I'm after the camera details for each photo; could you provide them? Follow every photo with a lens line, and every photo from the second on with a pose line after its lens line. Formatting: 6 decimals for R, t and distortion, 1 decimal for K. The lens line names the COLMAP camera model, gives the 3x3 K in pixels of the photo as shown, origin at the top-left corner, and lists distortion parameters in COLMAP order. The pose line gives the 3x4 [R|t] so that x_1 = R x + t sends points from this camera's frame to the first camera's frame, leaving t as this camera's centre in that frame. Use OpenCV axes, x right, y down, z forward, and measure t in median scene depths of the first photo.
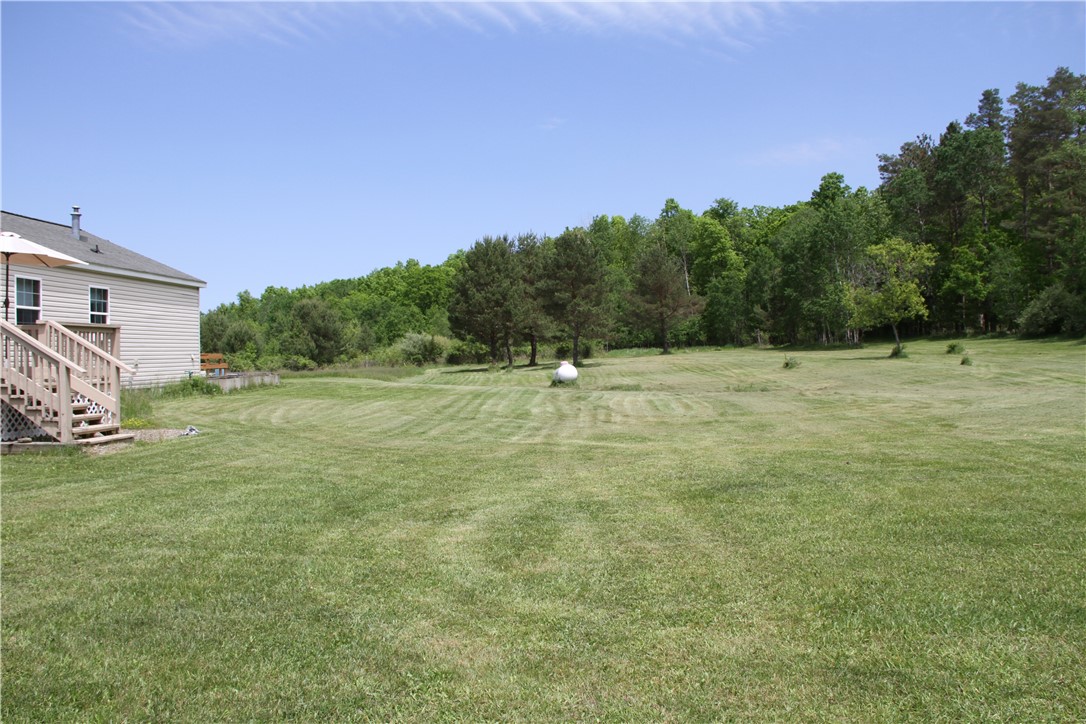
lens RADIAL K [[883.0, 0, 544.3], [0, 883.0, 363.3], [0, 0, 1]] dist [-0.171290, 0.118148]
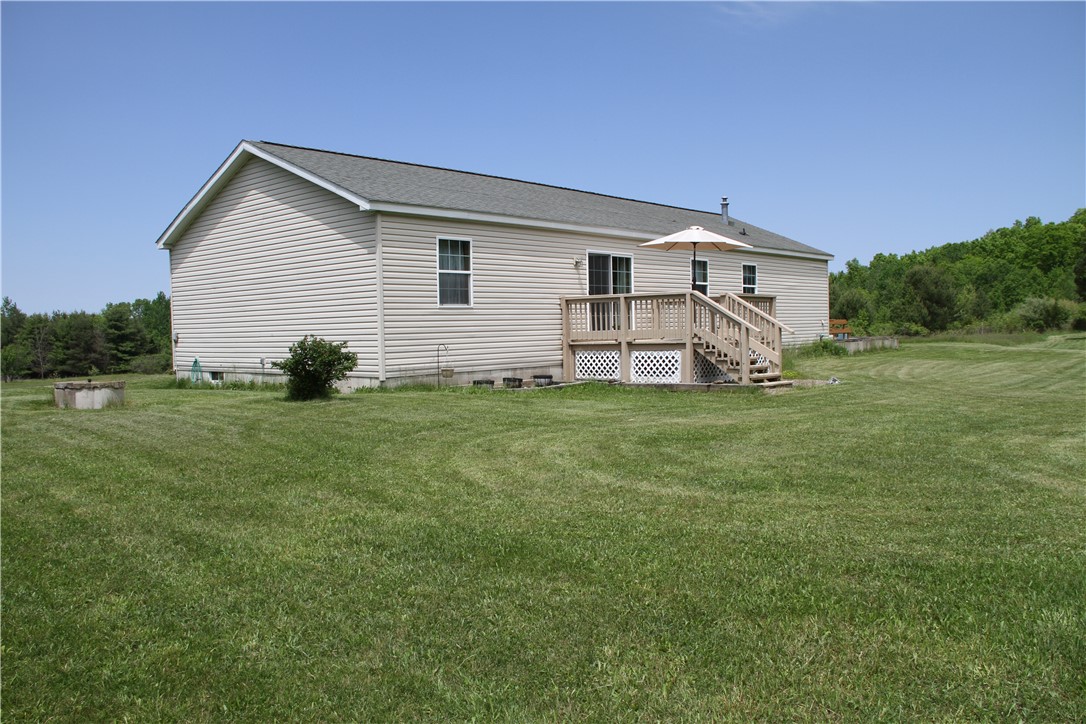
lens RADIAL K [[883.0, 0, 550.1], [0, 883.0, 378.0], [0, 0, 1]] dist [-0.171290, 0.118148]
pose [[0.785294, 0.022351, -0.618719, 0.005147], [0.010730, 0.998707, 0.049696, 0.001553], [0.619030, -0.045665, 0.784039, -0.034336]]
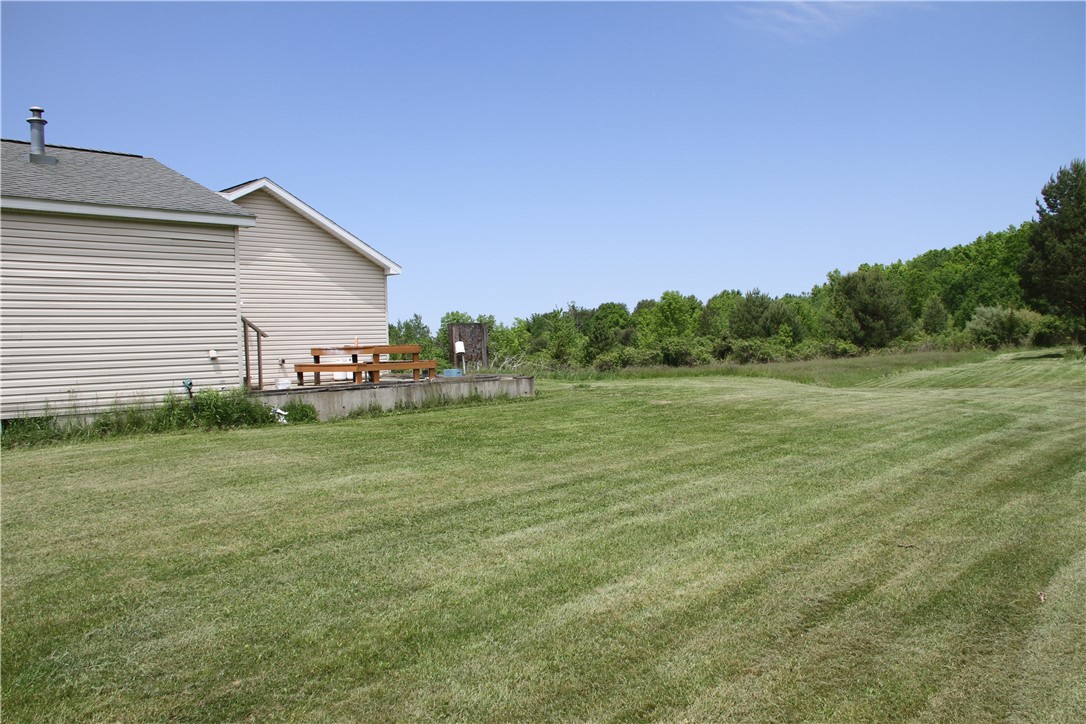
lens RADIAL K [[883.0, 0, 554.6], [0, 883.0, 364.6], [0, 0, 1]] dist [-0.171290, 0.118148]
pose [[0.775185, -0.004444, -0.631719, 0.027121], [0.017735, 0.999734, 0.014729, -0.001553], [0.631486, -0.022622, 0.775057, 0.201236]]
